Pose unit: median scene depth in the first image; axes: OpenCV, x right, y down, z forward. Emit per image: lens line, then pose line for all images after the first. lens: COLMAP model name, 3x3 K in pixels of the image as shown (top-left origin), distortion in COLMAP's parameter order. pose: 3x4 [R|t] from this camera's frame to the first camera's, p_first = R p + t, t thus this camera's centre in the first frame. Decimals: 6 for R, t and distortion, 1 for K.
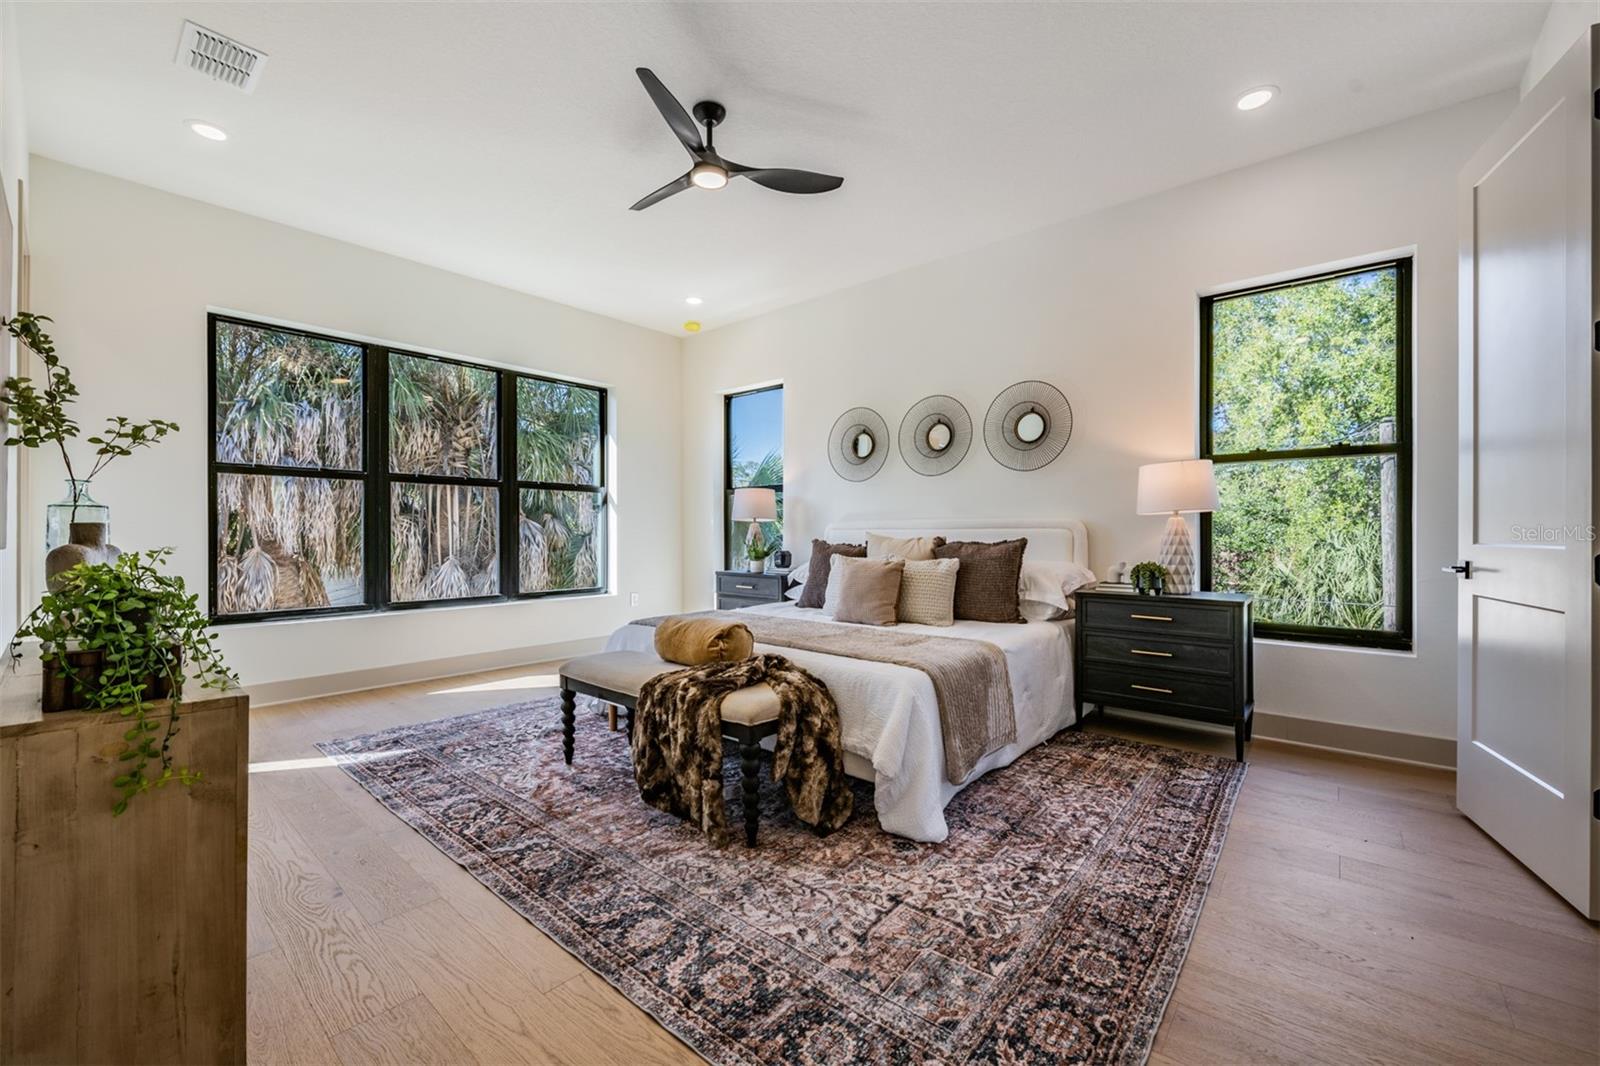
lens RADIAL K [[634.0, 0, 800.0], [0, 634.0, 533.0], [0, 0, 1]] dist [-0.015036, -0.000045]
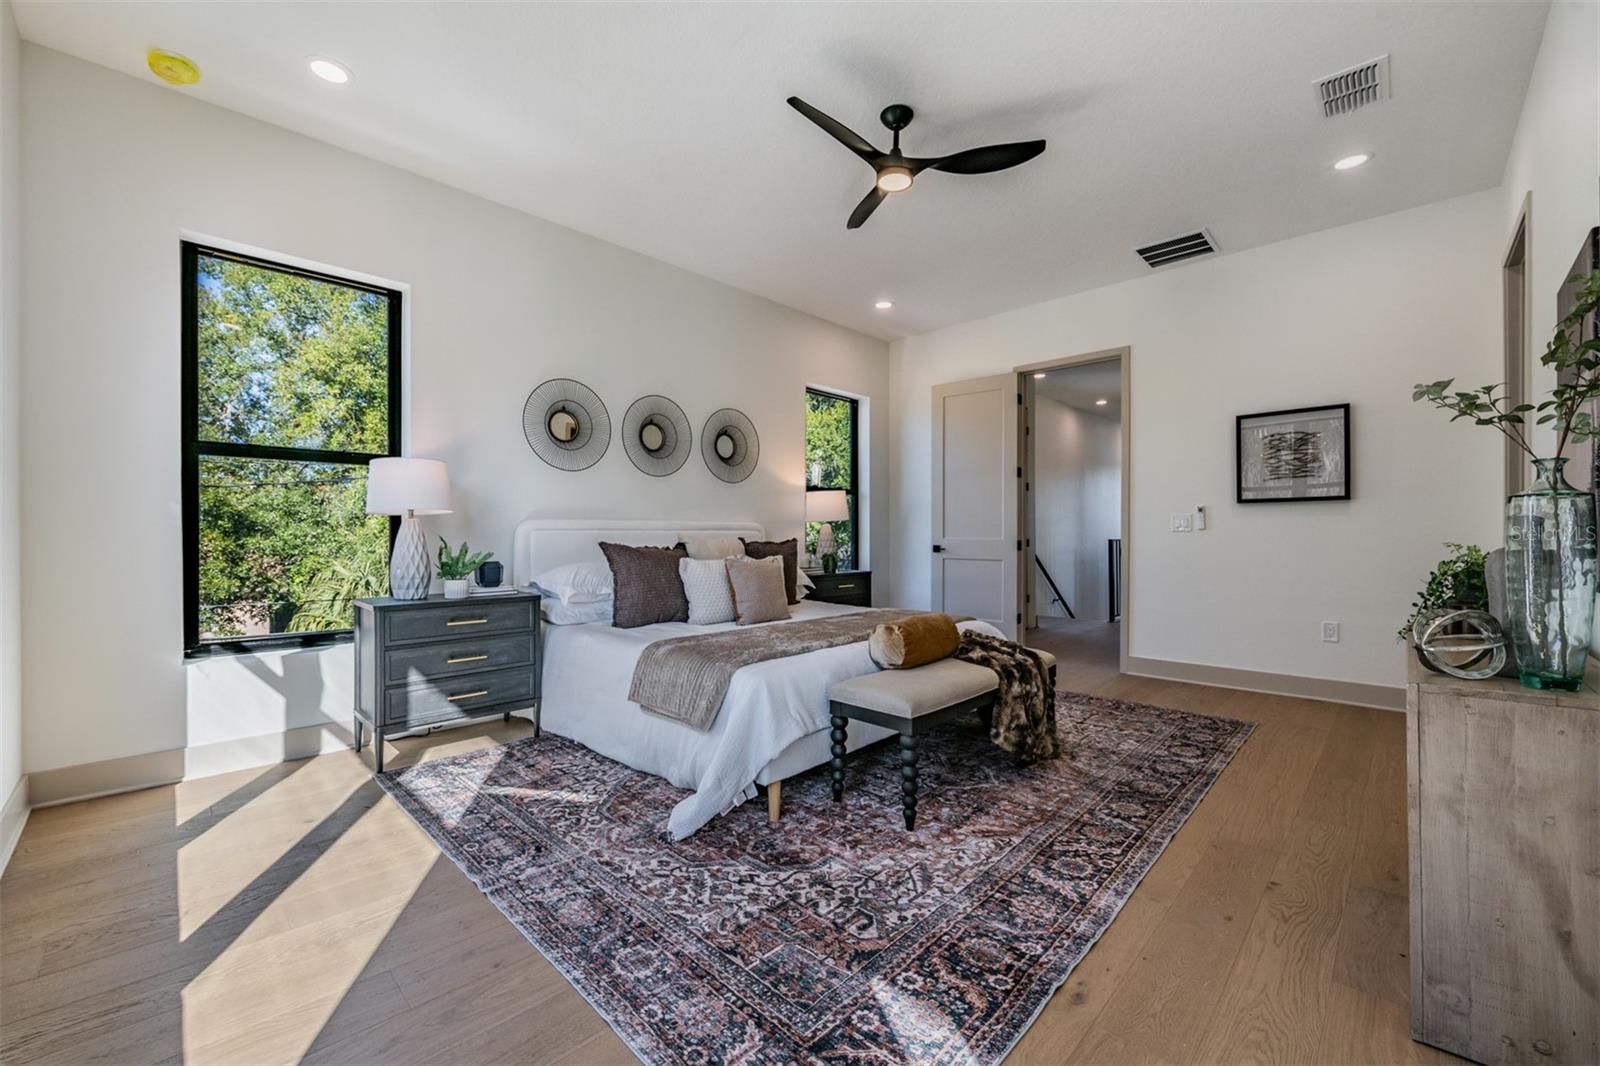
lens RADIAL K [[634.0, 0, 800.0], [0, 634.0, 533.0], [0, 0, 1]] dist [-0.015036, -0.000045]
pose [[0.071335, -0.000636, 0.997452, -1.289906], [0.004780, 0.999989, 0.000296, -0.002339], [-0.997441, 0.004746, 0.071337, 1.207073]]
